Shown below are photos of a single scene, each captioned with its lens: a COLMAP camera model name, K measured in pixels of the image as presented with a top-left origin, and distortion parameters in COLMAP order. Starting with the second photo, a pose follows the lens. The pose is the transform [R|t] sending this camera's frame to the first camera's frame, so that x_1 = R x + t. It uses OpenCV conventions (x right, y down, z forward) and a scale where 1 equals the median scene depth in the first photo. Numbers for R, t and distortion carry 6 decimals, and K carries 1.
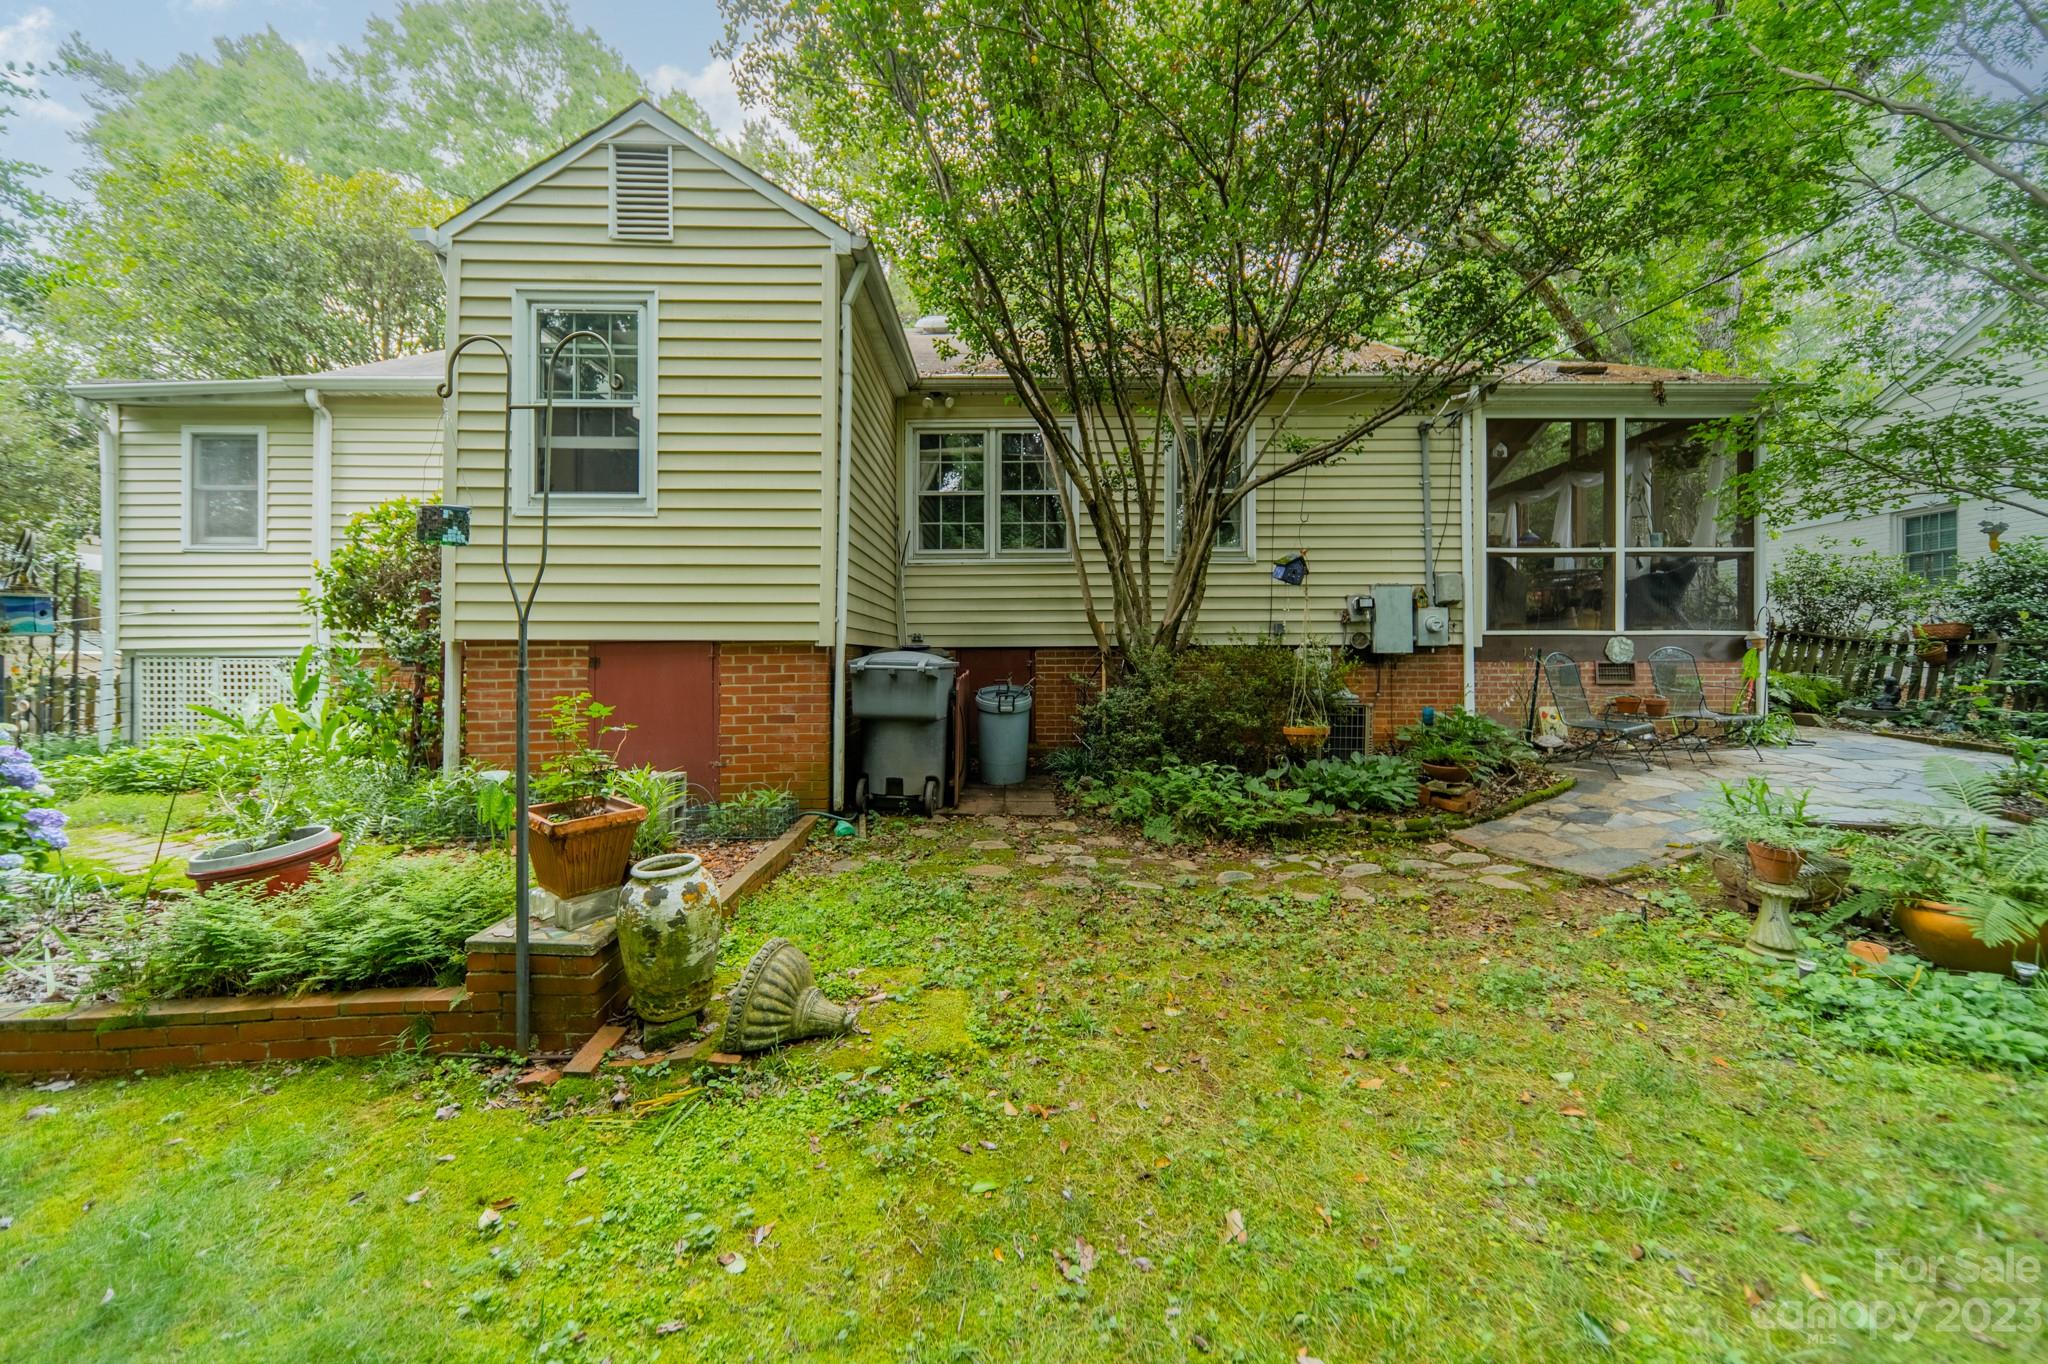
lens RADIAL K [[730.3, 0, 1030.0], [0, 730.3, 668.8], [0, 0, 1]] dist [0.007885, -0.000164]
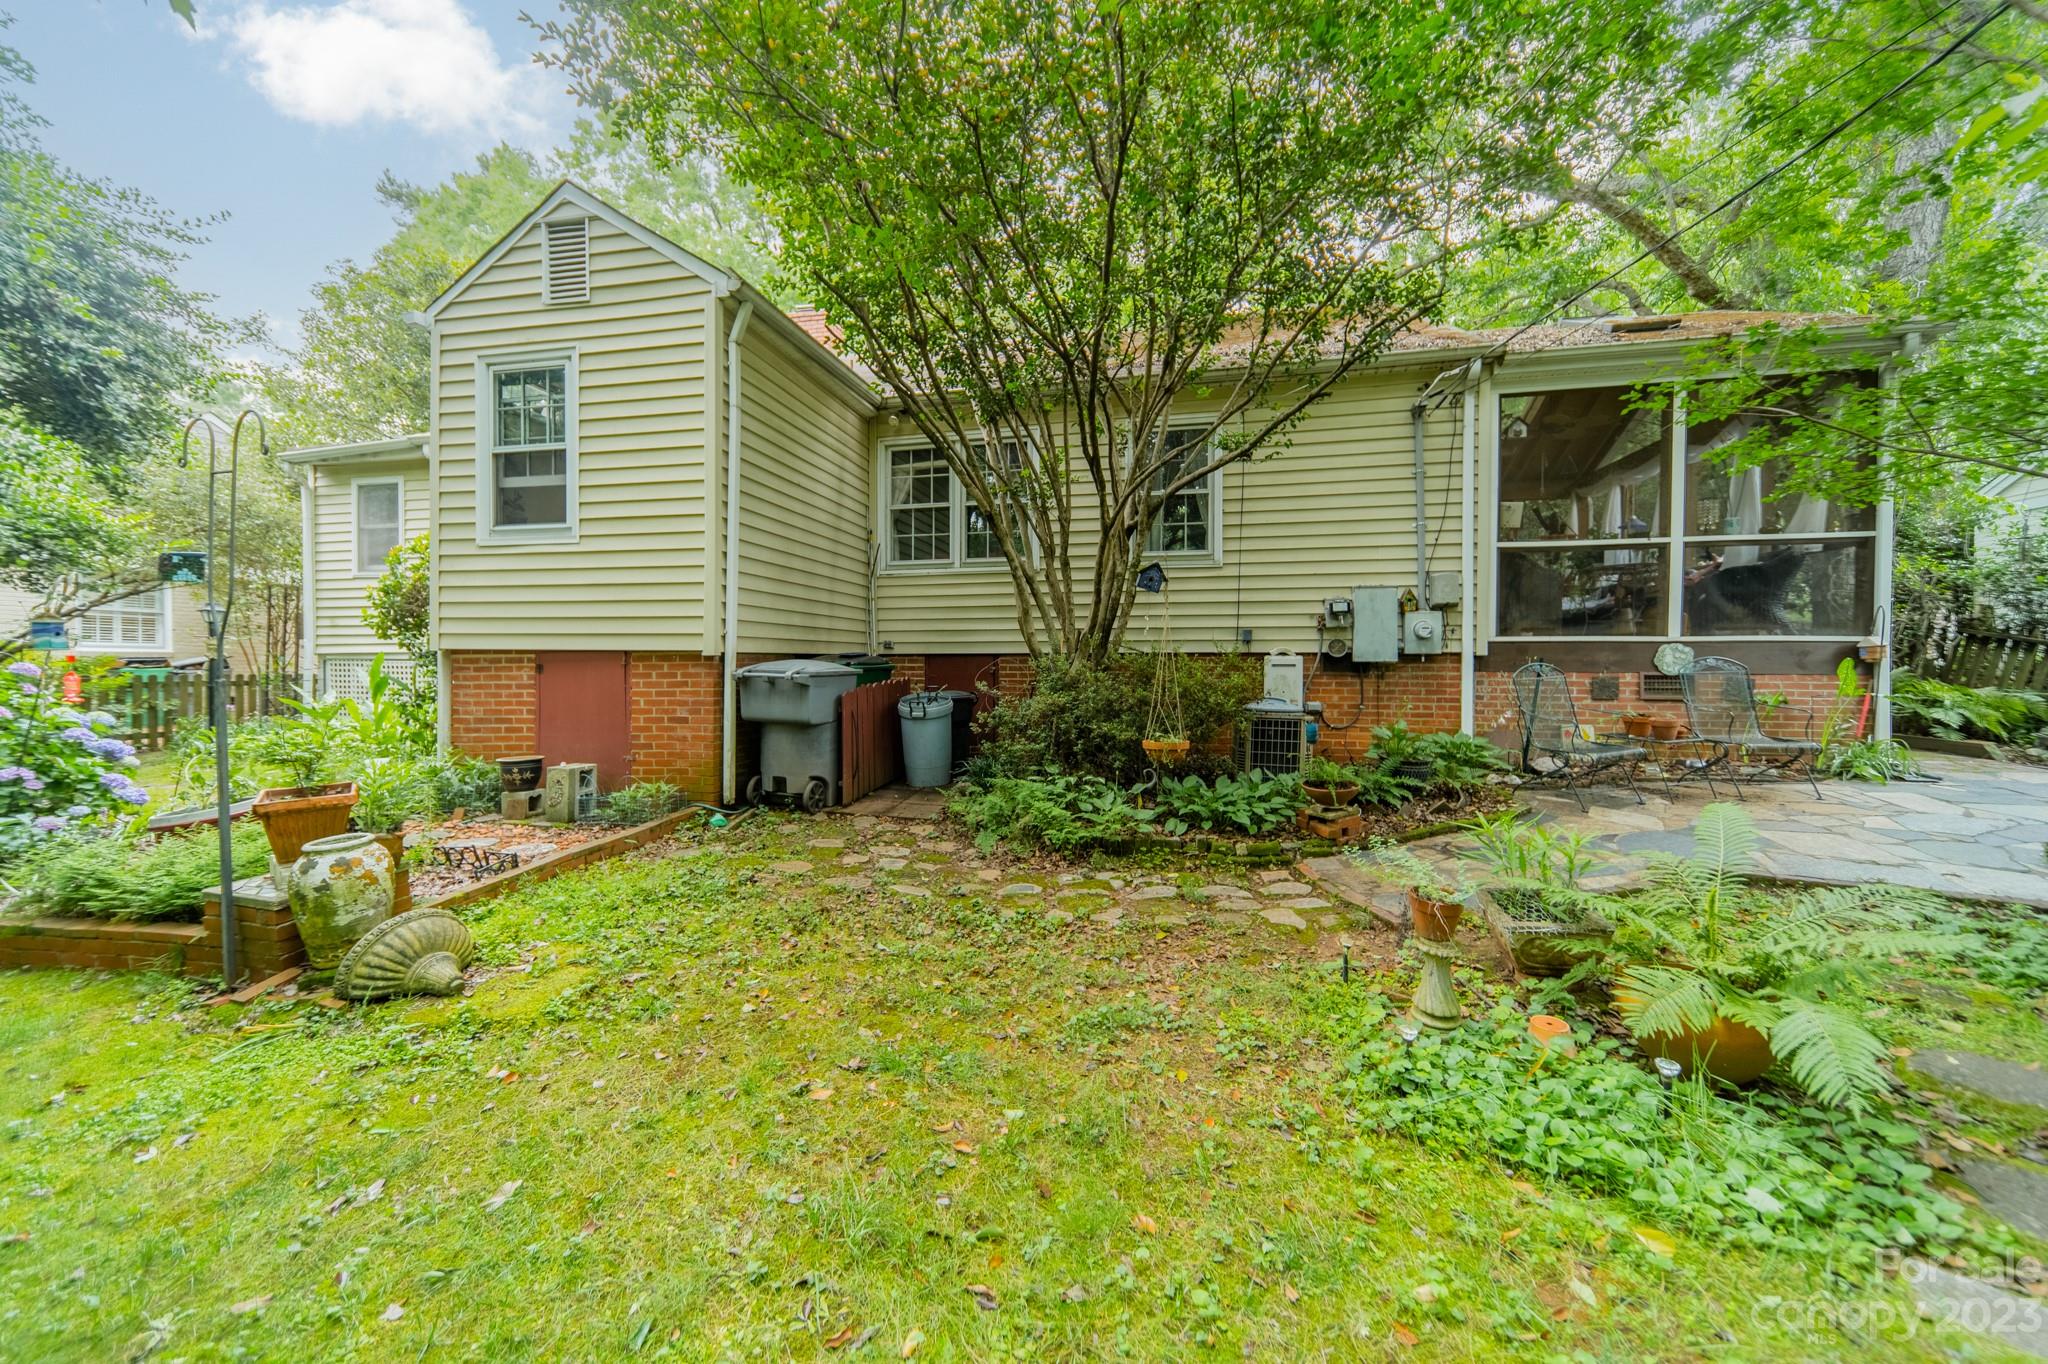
lens RADIAL K [[730.3, 0, 1074.8], [0, 730.3, 679.7], [0, 0, 1]] dist [0.007885, -0.000164]
pose [[0.974548, 0.011102, -0.223905, 0.467542], [-0.007684, 0.999840, 0.016129, -0.014894], [0.224048, -0.013998, 0.974477, 0.040639]]
